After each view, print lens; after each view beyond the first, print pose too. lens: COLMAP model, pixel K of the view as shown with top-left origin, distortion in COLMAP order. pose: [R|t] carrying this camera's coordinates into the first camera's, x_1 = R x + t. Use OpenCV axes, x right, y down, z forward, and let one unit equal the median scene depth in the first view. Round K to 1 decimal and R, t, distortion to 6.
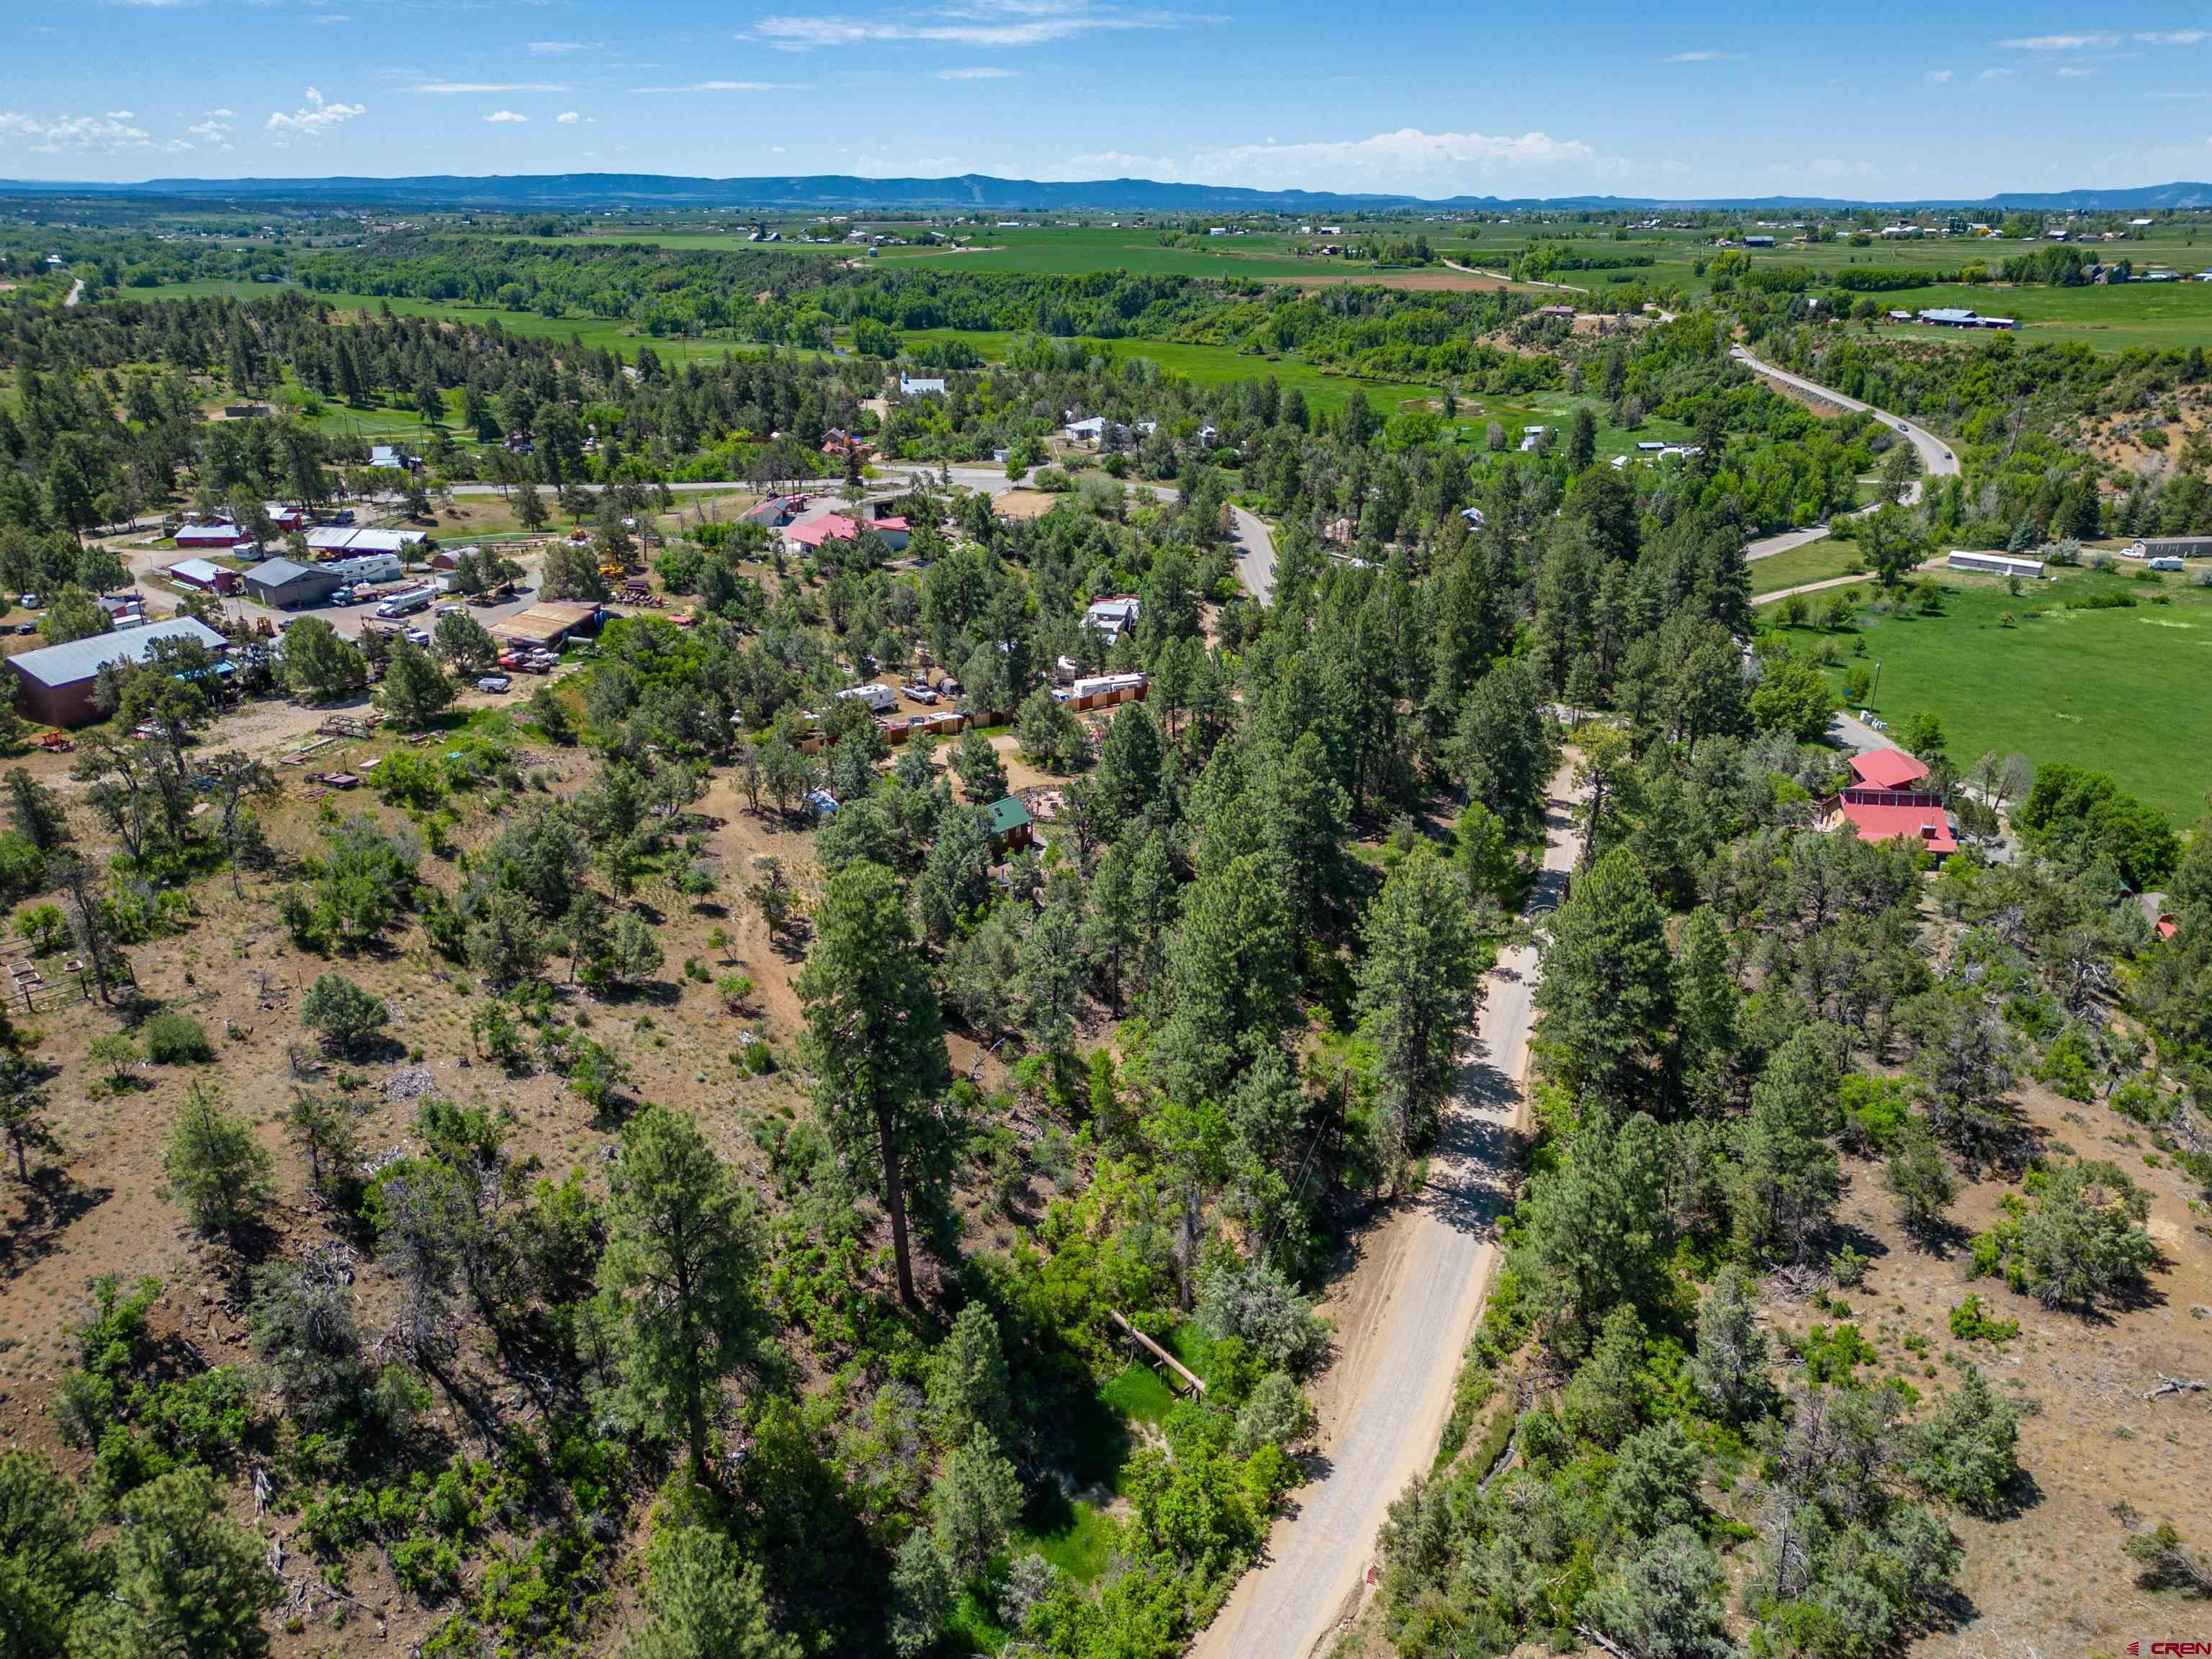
lens RADIAL K [[1545.9, 0, 1108.5], [0, 1545.9, 821.2], [0, 0, 1]] dist [0.045900, -0.034878]
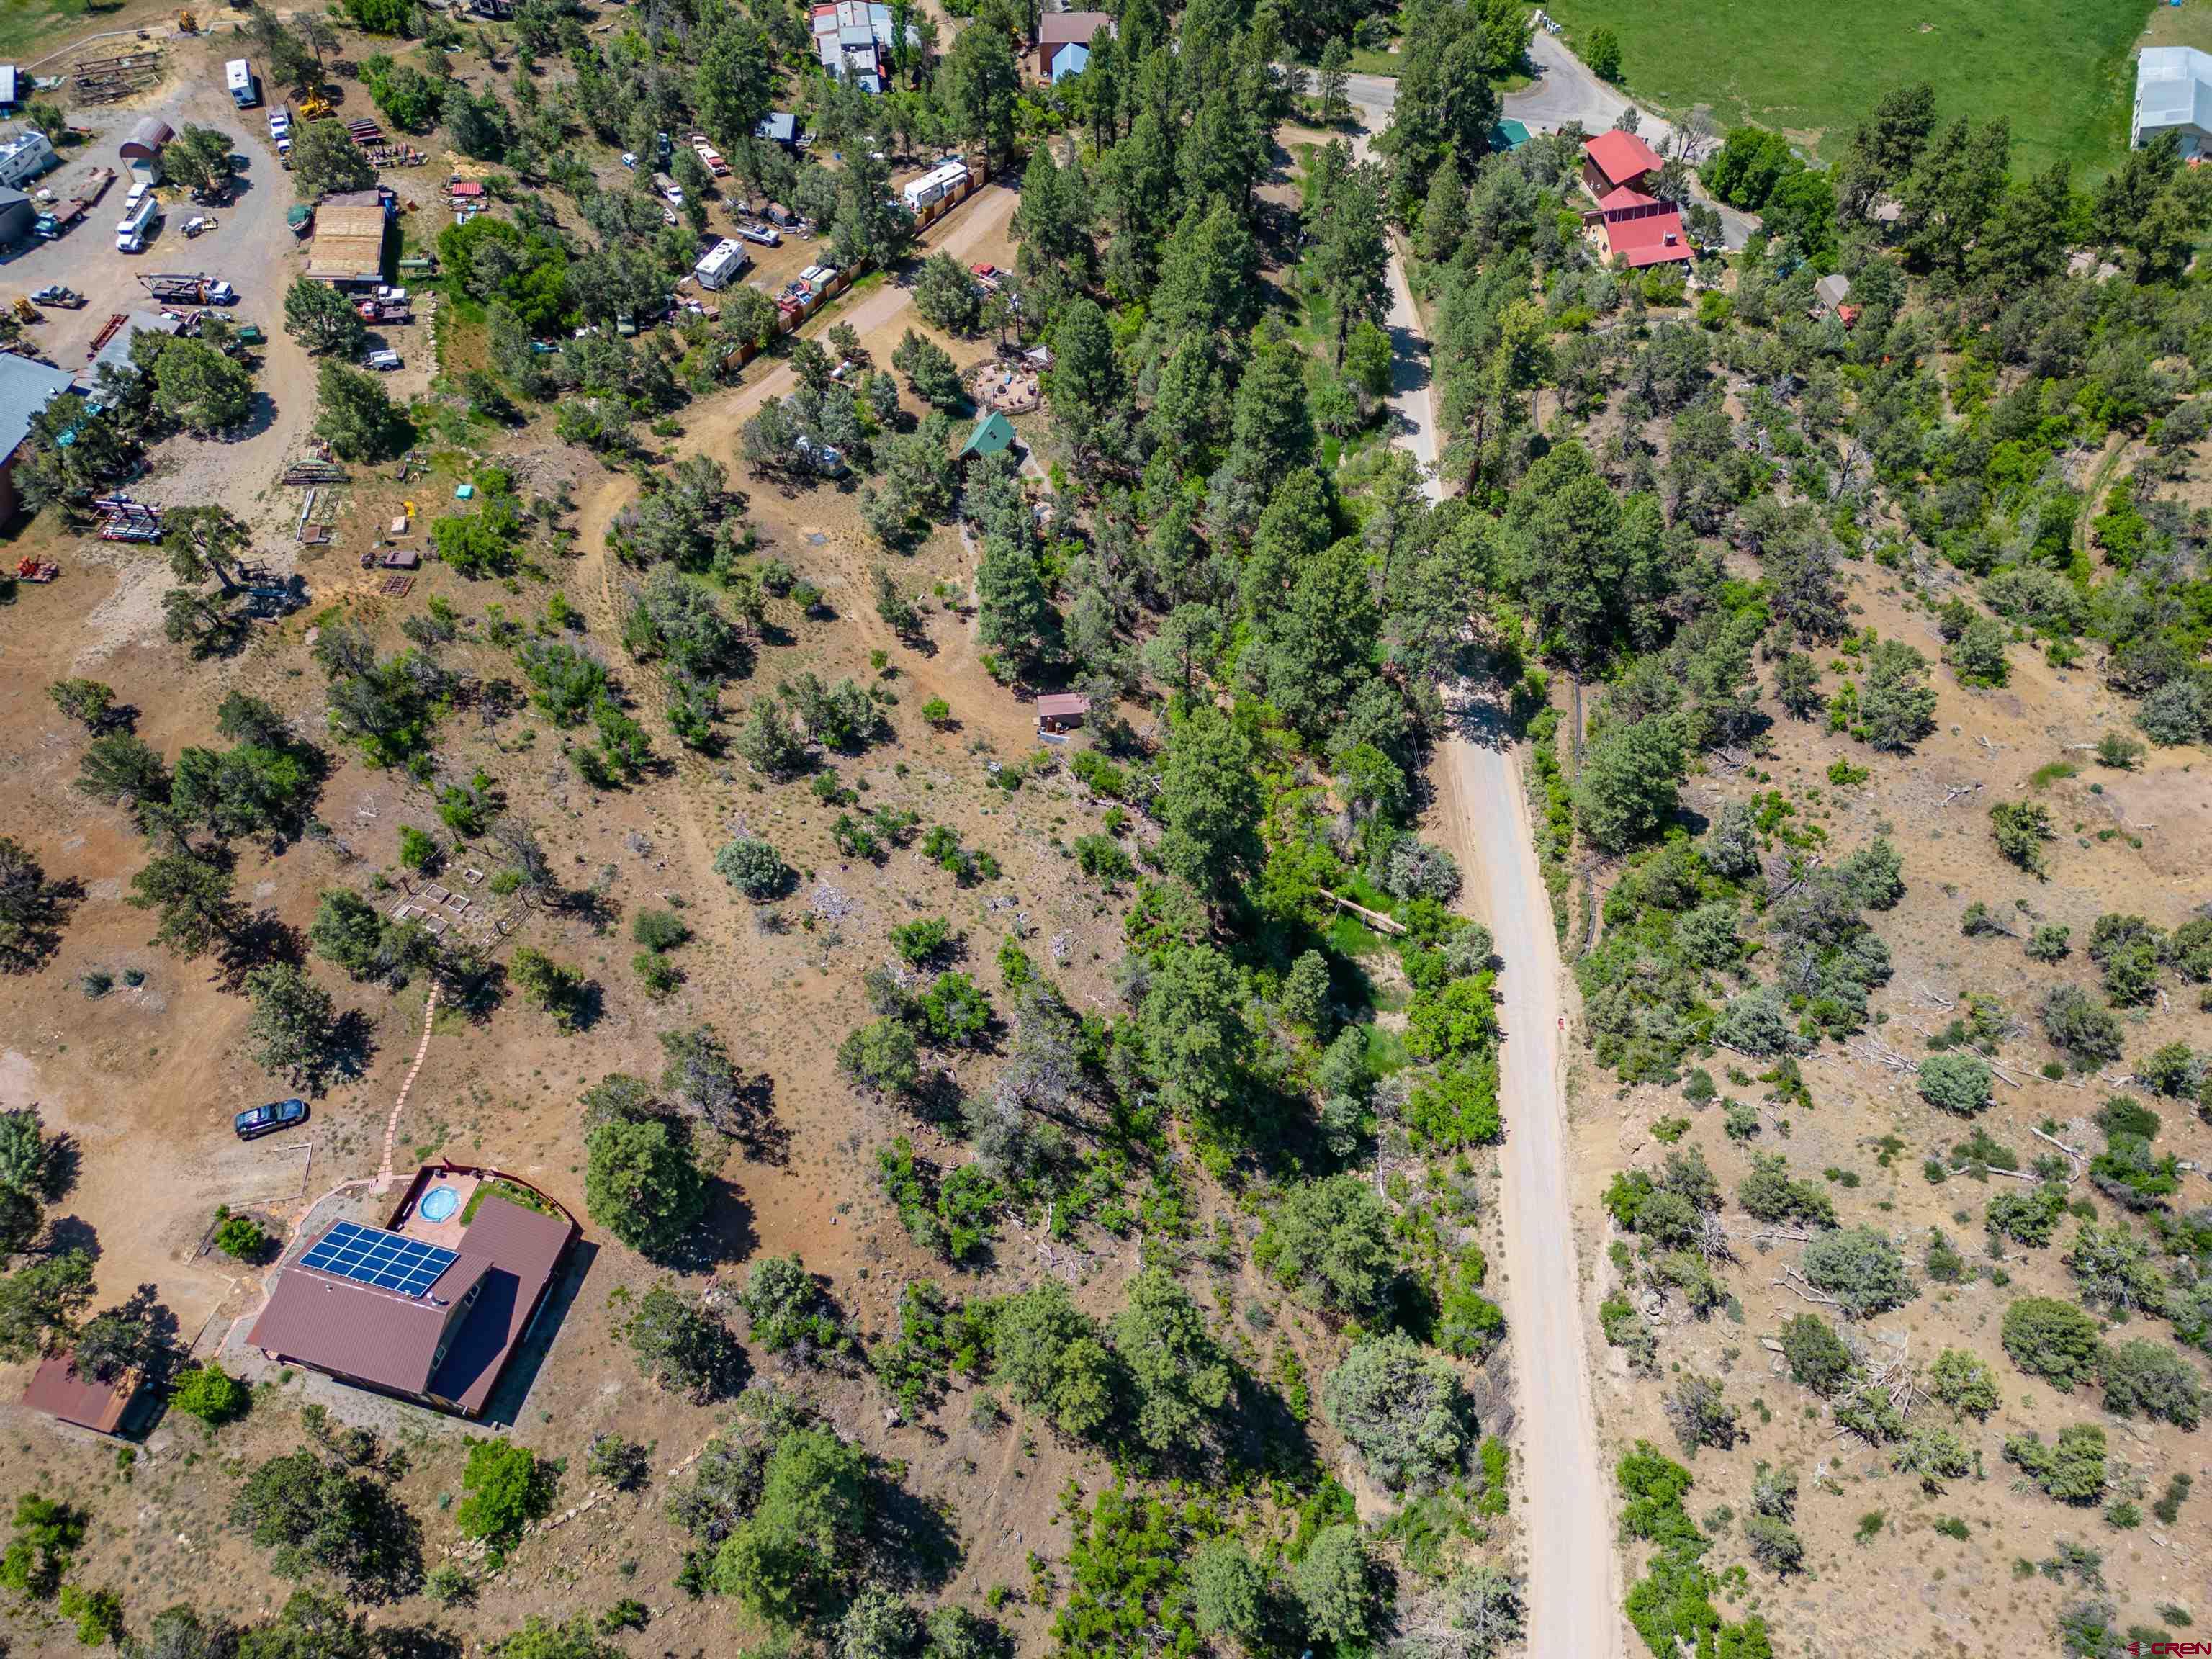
lens RADIAL K [[1545.9, 0, 1101.2], [0, 1545.9, 840.5], [0, 0, 1]] dist [0.045900, -0.034878]
pose [[0.935717, -0.274525, 0.221518, -0.523700], [0.122736, 0.842105, 0.525163, -0.539470], [-0.330712, -0.464215, 0.821665, -0.115400]]
